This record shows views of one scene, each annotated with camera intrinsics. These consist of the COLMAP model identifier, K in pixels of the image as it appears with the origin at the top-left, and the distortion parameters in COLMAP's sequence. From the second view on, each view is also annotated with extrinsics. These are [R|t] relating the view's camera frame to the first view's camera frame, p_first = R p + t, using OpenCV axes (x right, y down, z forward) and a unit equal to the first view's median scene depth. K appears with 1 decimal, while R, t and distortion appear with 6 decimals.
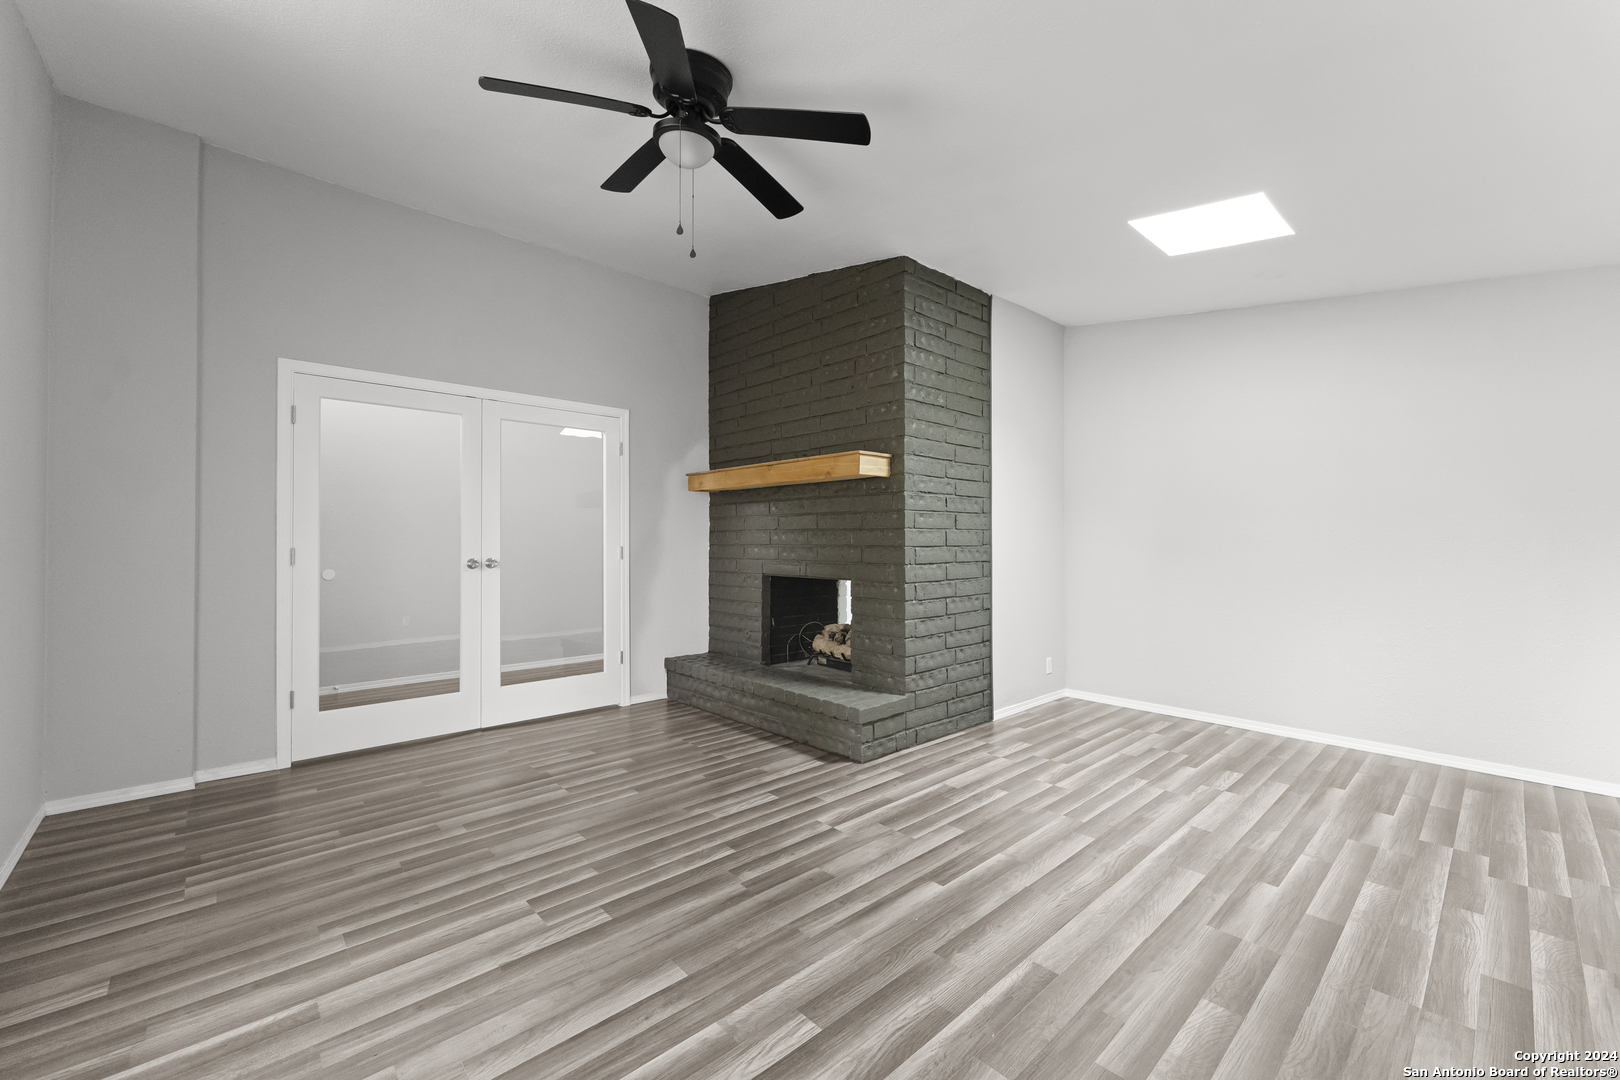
lens RADIAL K [[648.1, 0, 811.6], [0, 648.1, 539.5], [0, 0, 1]] dist [0.000968, 0.000273]
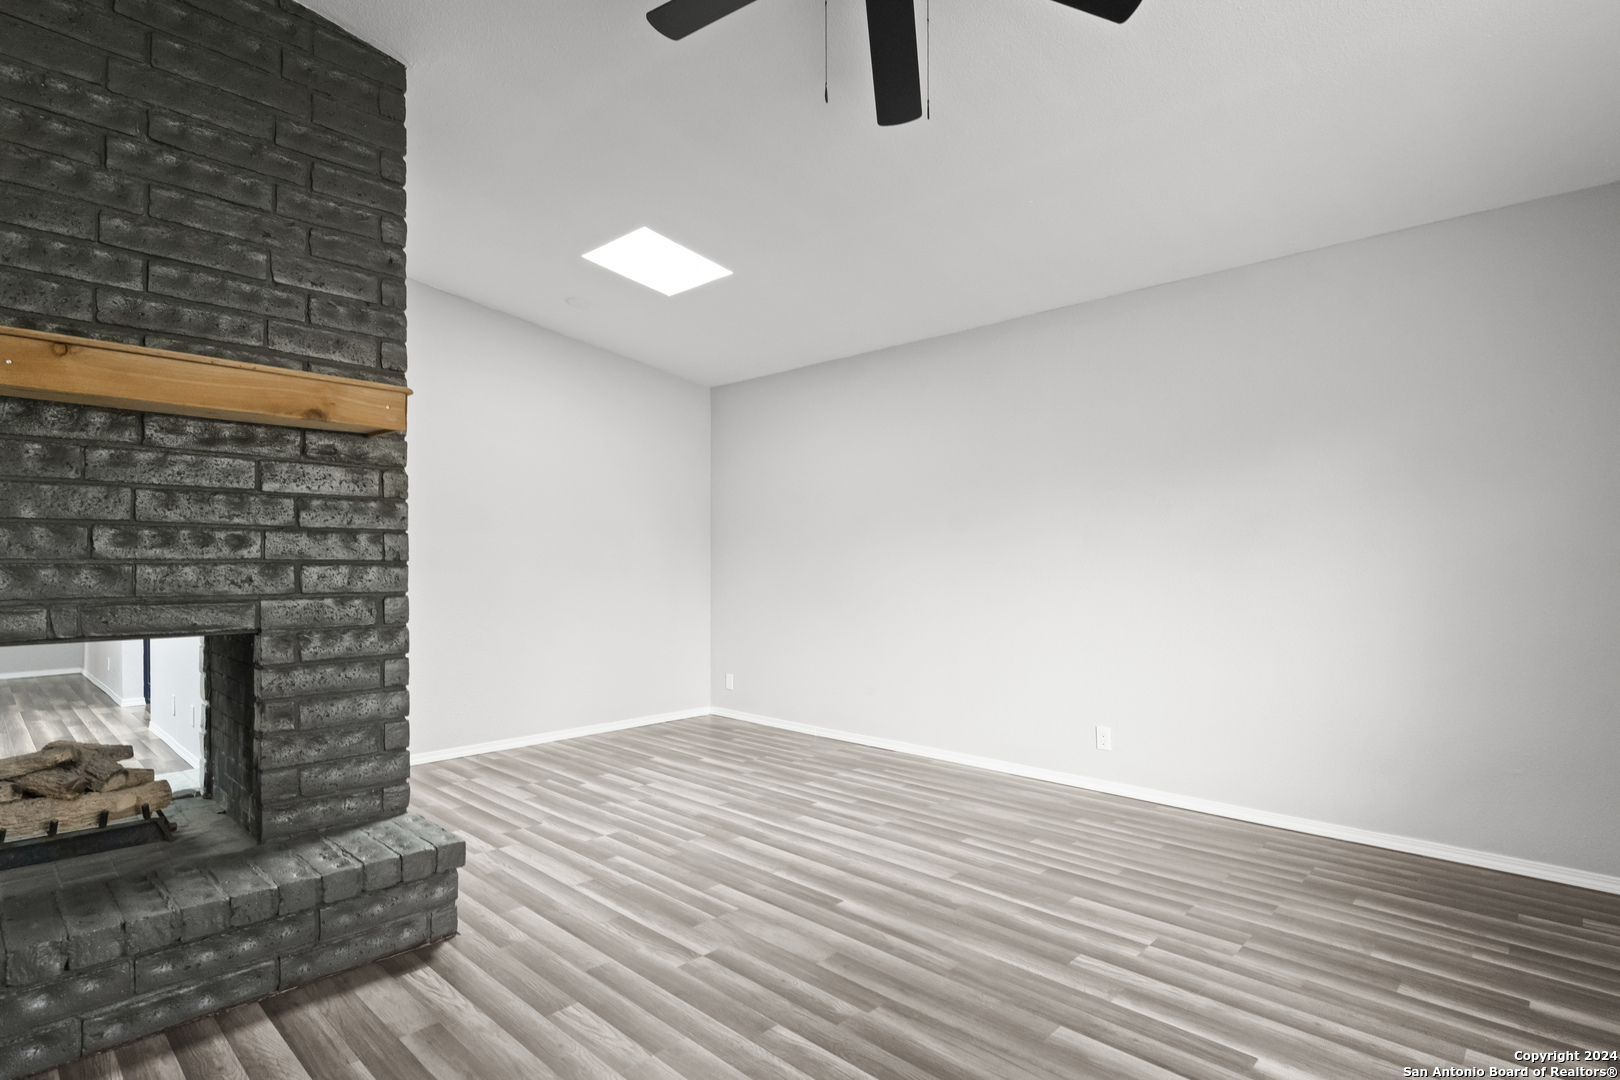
lens RADIAL K [[820.9, 0, 812.8], [0, 820.9, 561.3], [0, 0, 1]] dist [0.001061, 0.000143]
pose [[-0.068242, -0.004071, 0.997660, -0.758272], [-0.007676, 0.999964, 0.003555, 0.006092], [-0.997639, -0.007415, -0.068271, 0.820005]]
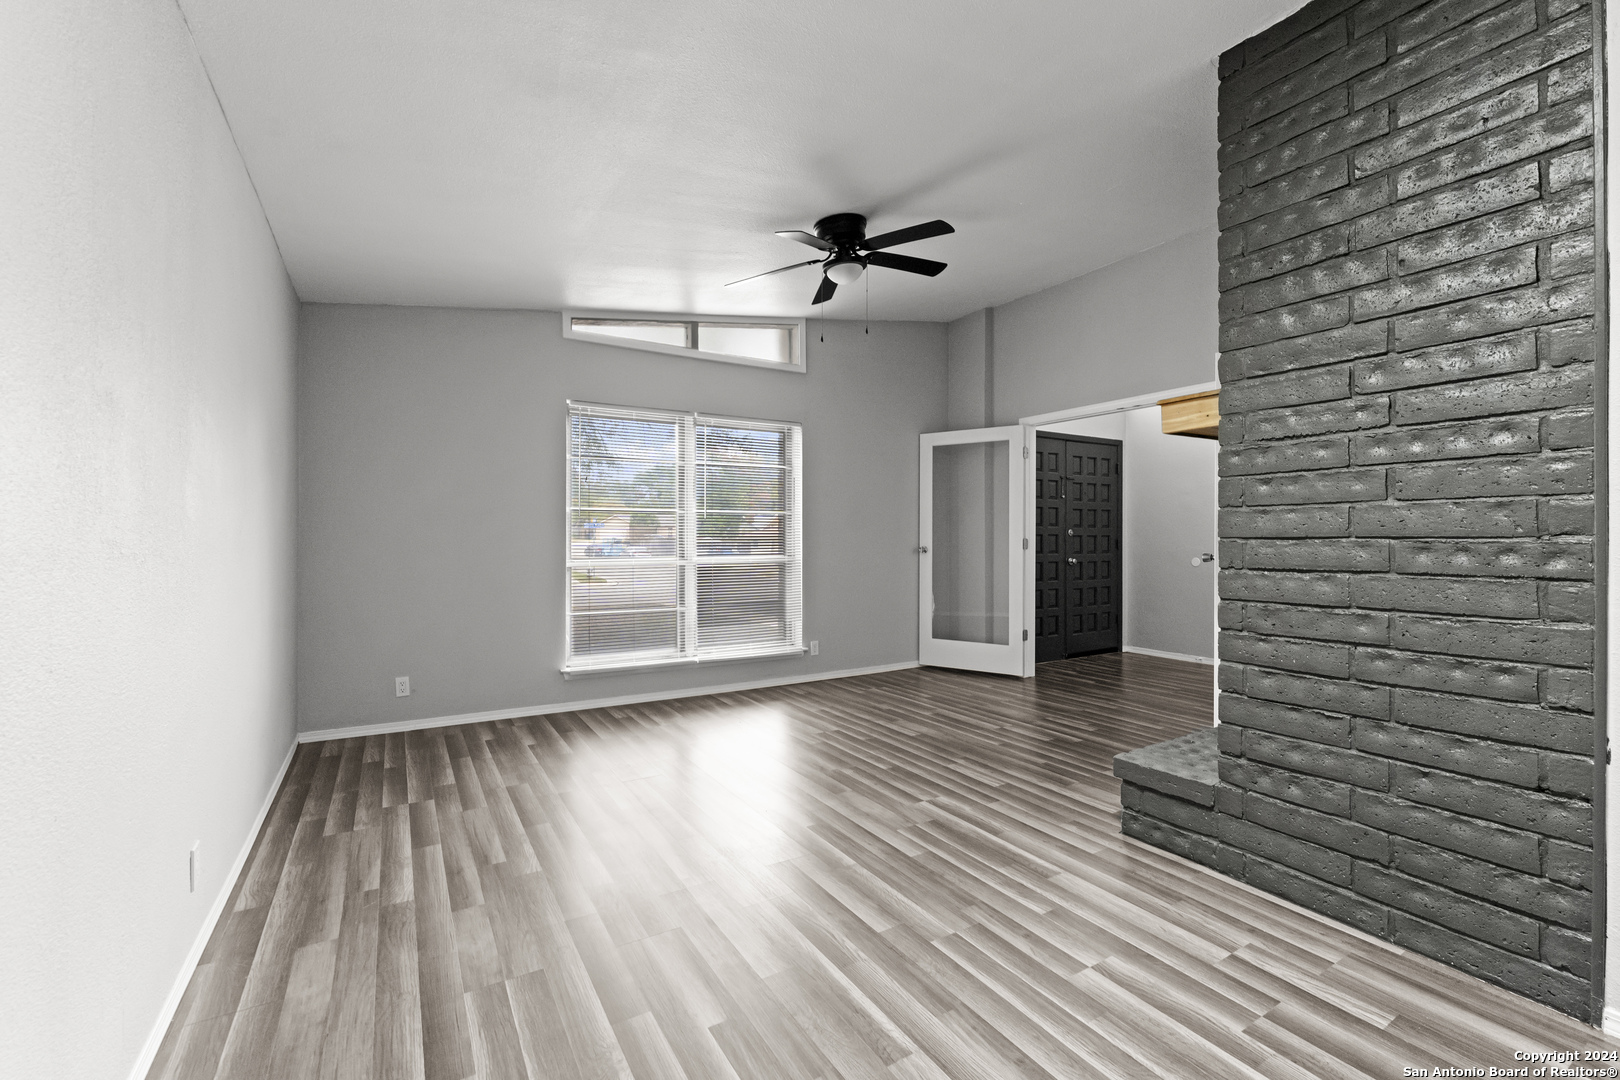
lens RADIAL K [[685.3, 0, 812.4], [0, 685.3, 536.4], [0, 0, 1]] dist [-0.002318, -0.000220]
pose [[-0.198474, -0.003605, -0.980099, 1.018568], [0.006004, 0.999970, -0.004894, 0.012611], [0.980088, -0.006855, -0.198447, 0.907964]]
